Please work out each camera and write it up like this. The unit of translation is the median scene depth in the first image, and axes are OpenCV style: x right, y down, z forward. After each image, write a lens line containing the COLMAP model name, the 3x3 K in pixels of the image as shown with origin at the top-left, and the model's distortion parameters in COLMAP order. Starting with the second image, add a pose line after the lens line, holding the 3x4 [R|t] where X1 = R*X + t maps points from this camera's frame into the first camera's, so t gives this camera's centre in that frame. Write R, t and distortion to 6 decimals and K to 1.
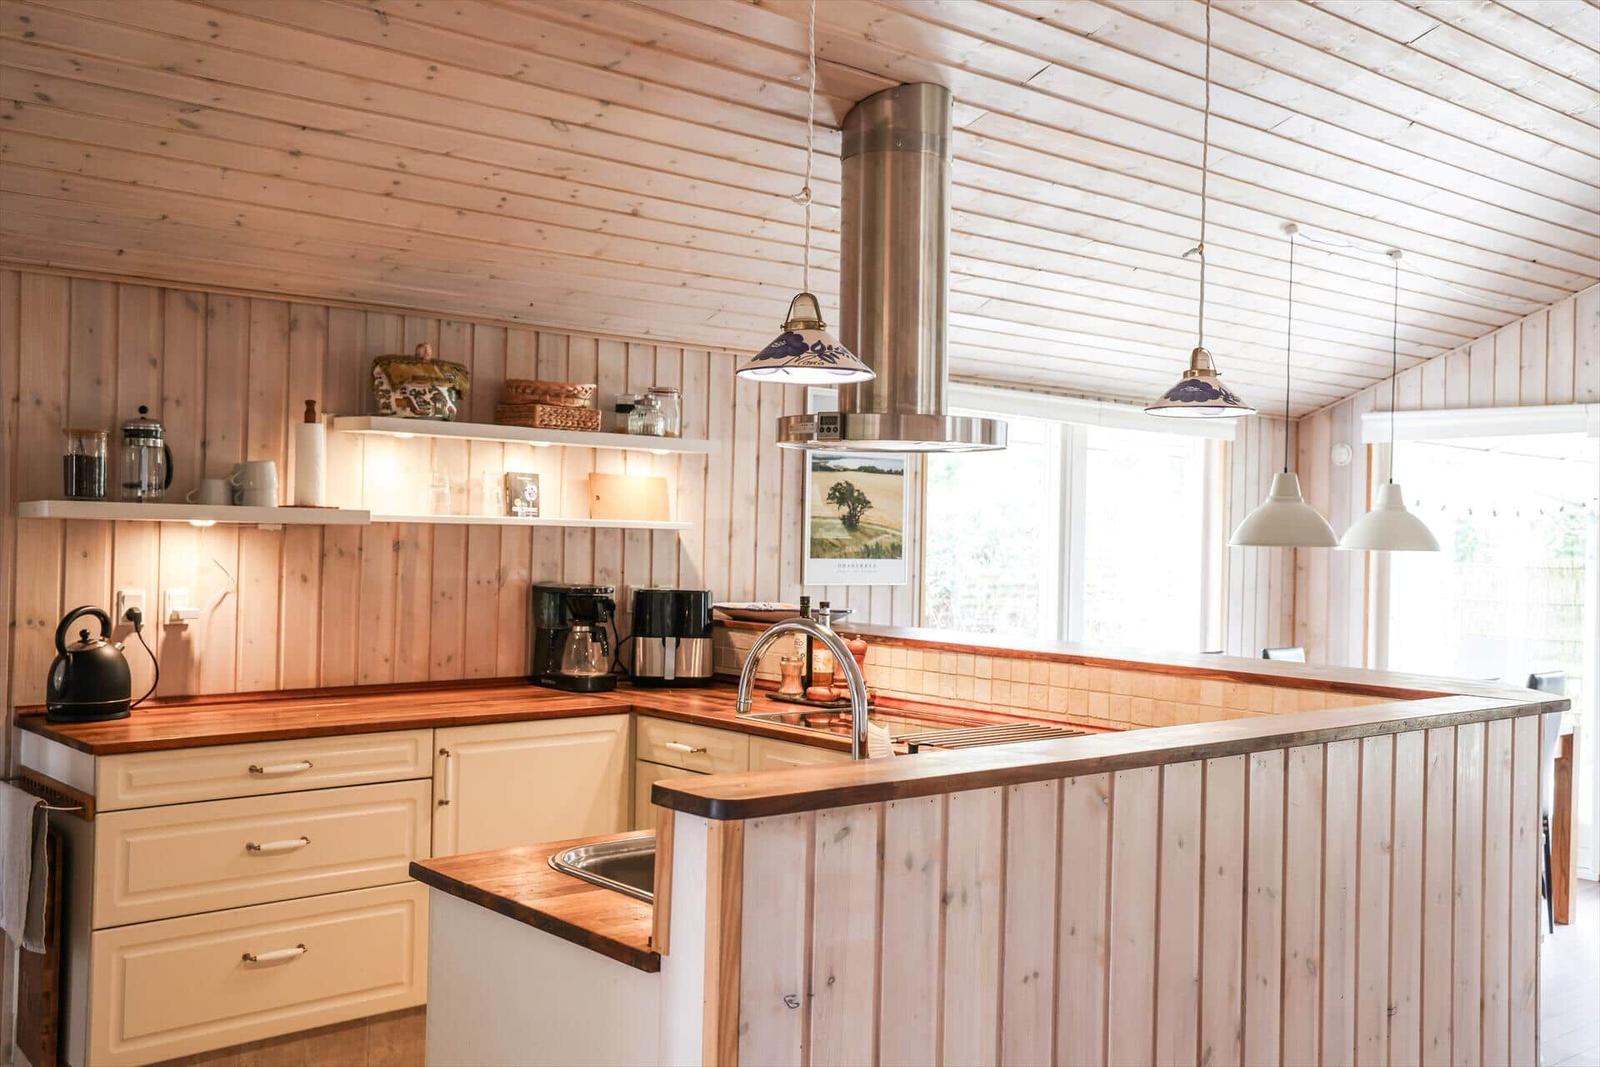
lens RADIAL K [[1628.2, 0, 808.2], [0, 1628.2, 537.2], [0, 0, 1]] dist [0.061381, 0.000000]
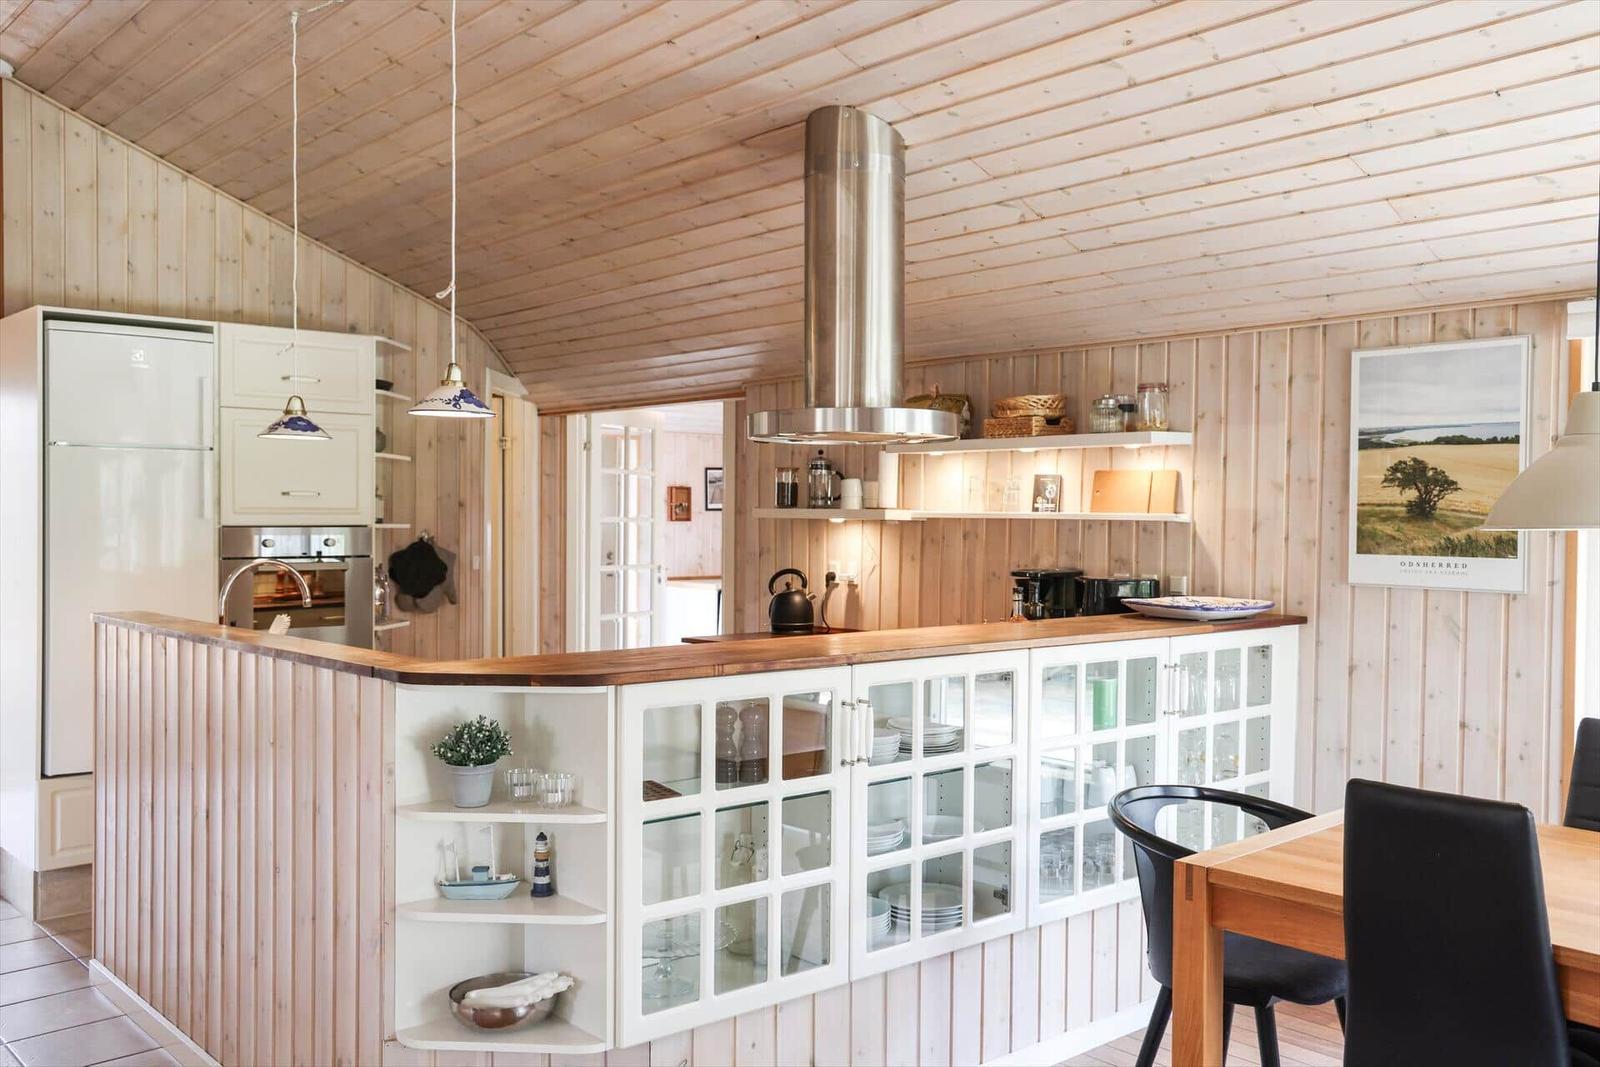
lens RADIAL K [[1424.4, 0, 791.3], [0, 1424.4, 540.3], [0, 0, 1]] dist [-0.029849, 0.071878]
pose [[-0.030535, -0.008972, -0.999493, 0.812661], [-0.017178, 0.999817, -0.008450, 0.018914], [0.999386, 0.016912, -0.030684, 0.804603]]
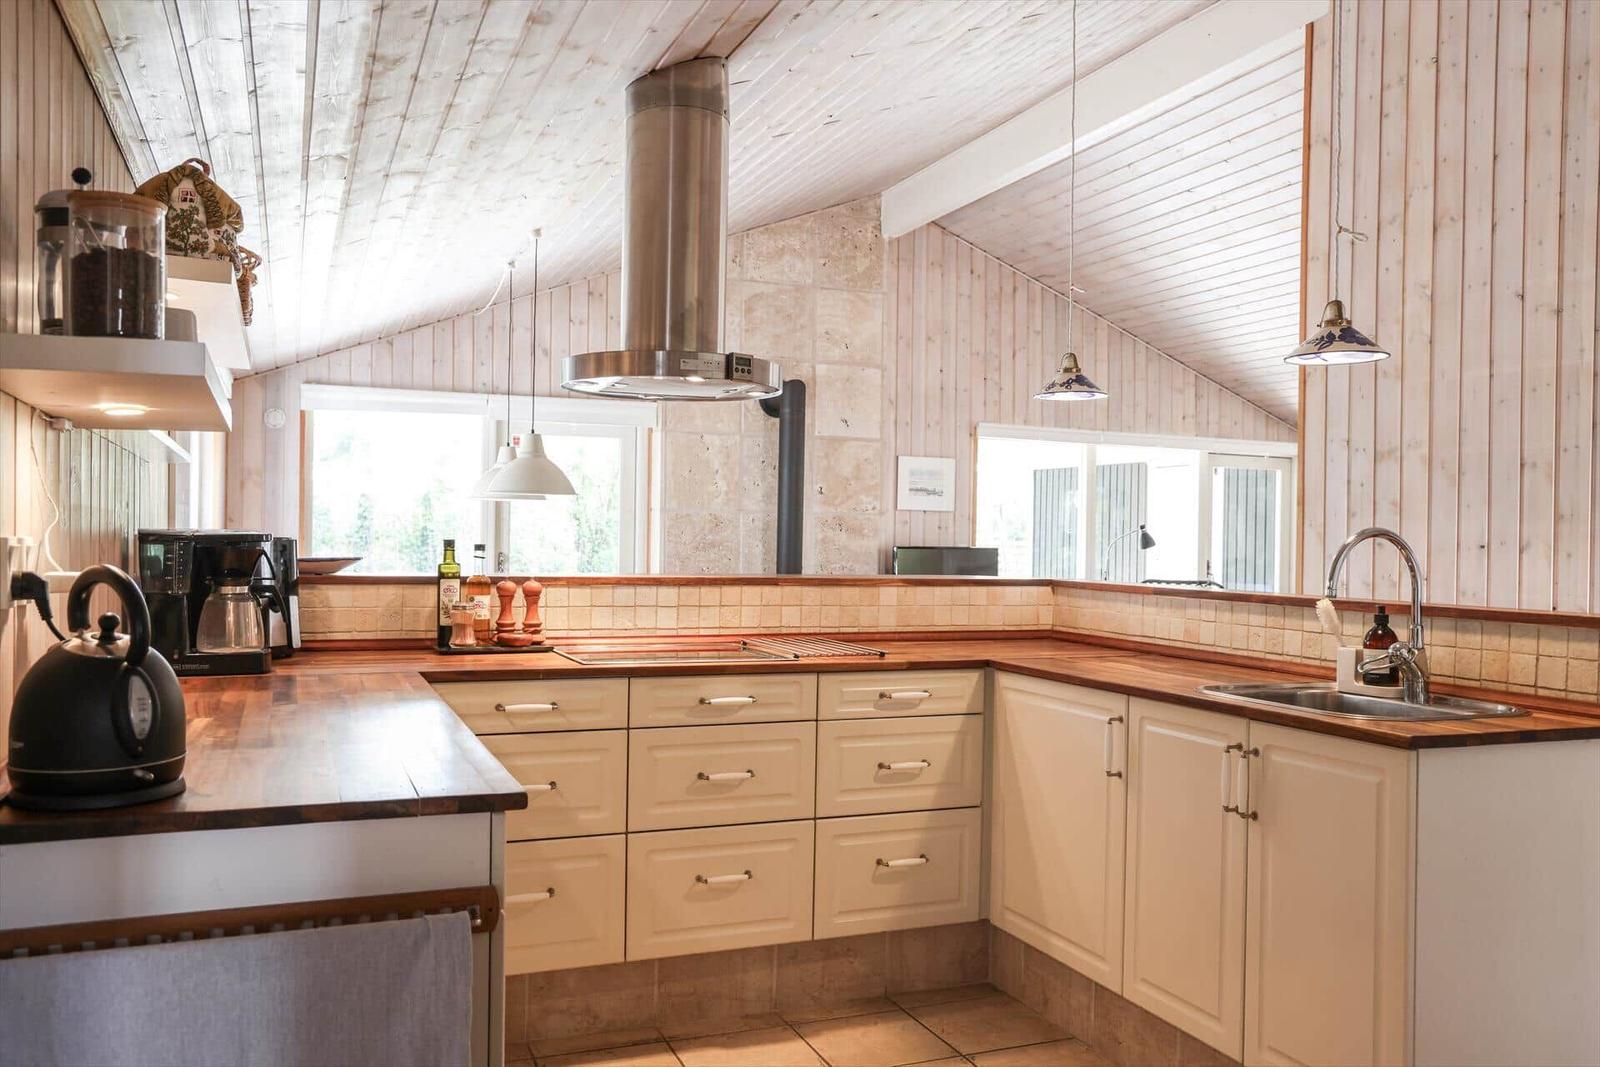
lens RADIAL K [[1257.4, 0, 798.3], [0, 1257.4, 540.7], [0, 0, 1]] dist [0.008499, 0.000276]
pose [[0.346178, -0.023353, 0.937878, -0.540604], [-0.001814, 0.999672, 0.025561, 0.017266], [-0.938167, -0.010549, 0.346022, 0.520440]]
